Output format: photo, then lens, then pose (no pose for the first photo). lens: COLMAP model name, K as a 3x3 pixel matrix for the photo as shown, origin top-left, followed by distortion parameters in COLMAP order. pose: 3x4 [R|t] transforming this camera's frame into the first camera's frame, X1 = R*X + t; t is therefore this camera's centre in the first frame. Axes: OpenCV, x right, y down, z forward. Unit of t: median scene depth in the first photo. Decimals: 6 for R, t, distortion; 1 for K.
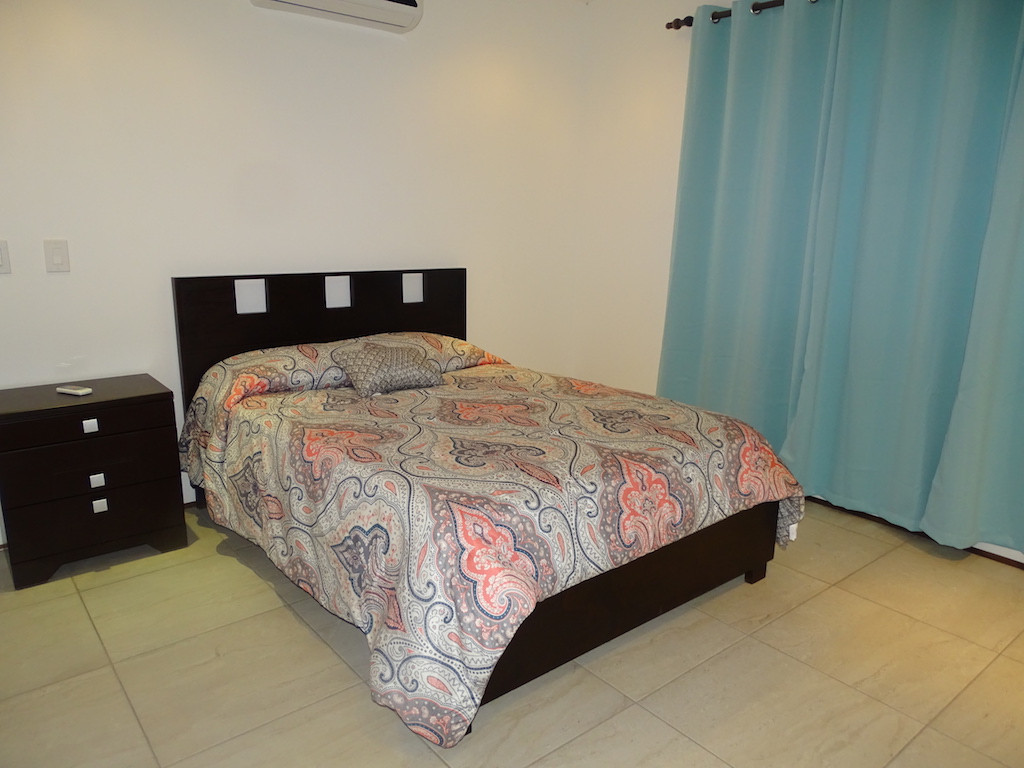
lens RADIAL K [[723.0, 0, 485.7], [0, 723.0, 367.7], [0, 0, 1]] dist [0.059691, -0.000171]
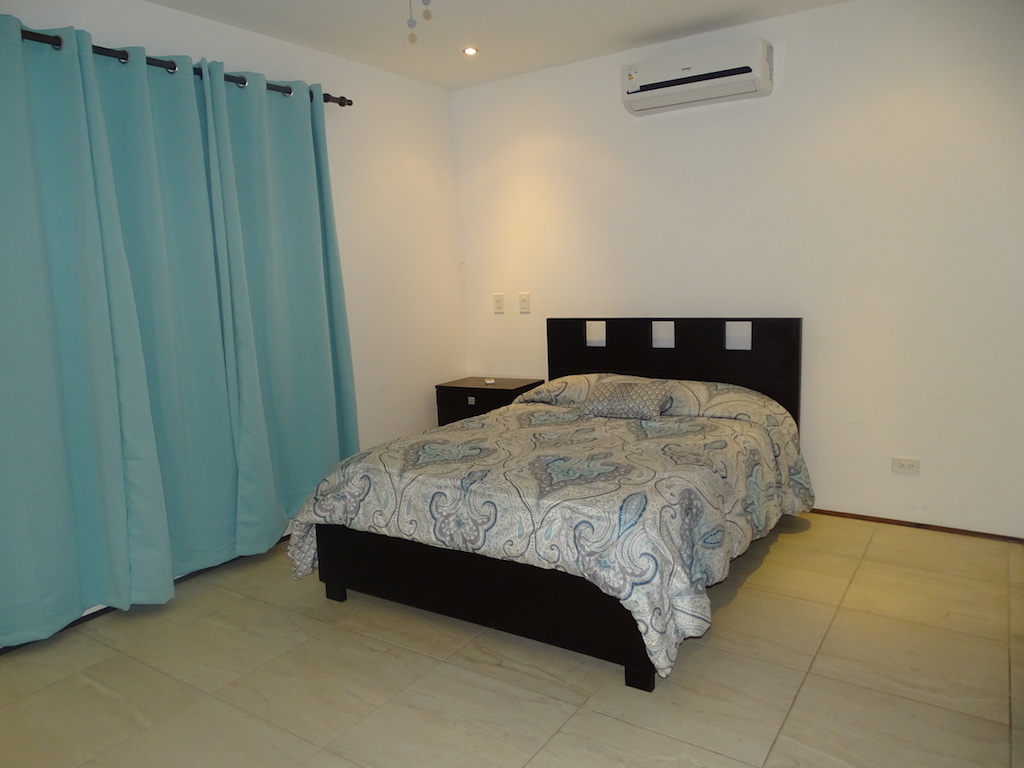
lens RADIAL K [[723.0, 0, 485.7], [0, 723.0, 367.7], [0, 0, 1]] dist [0.059691, -0.000171]
pose [[0.291348, 0.104623, -0.950879, 0.888015], [-0.144414, 0.987420, 0.064395, -0.090450], [0.945654, 0.118558, 0.302792, 0.398699]]
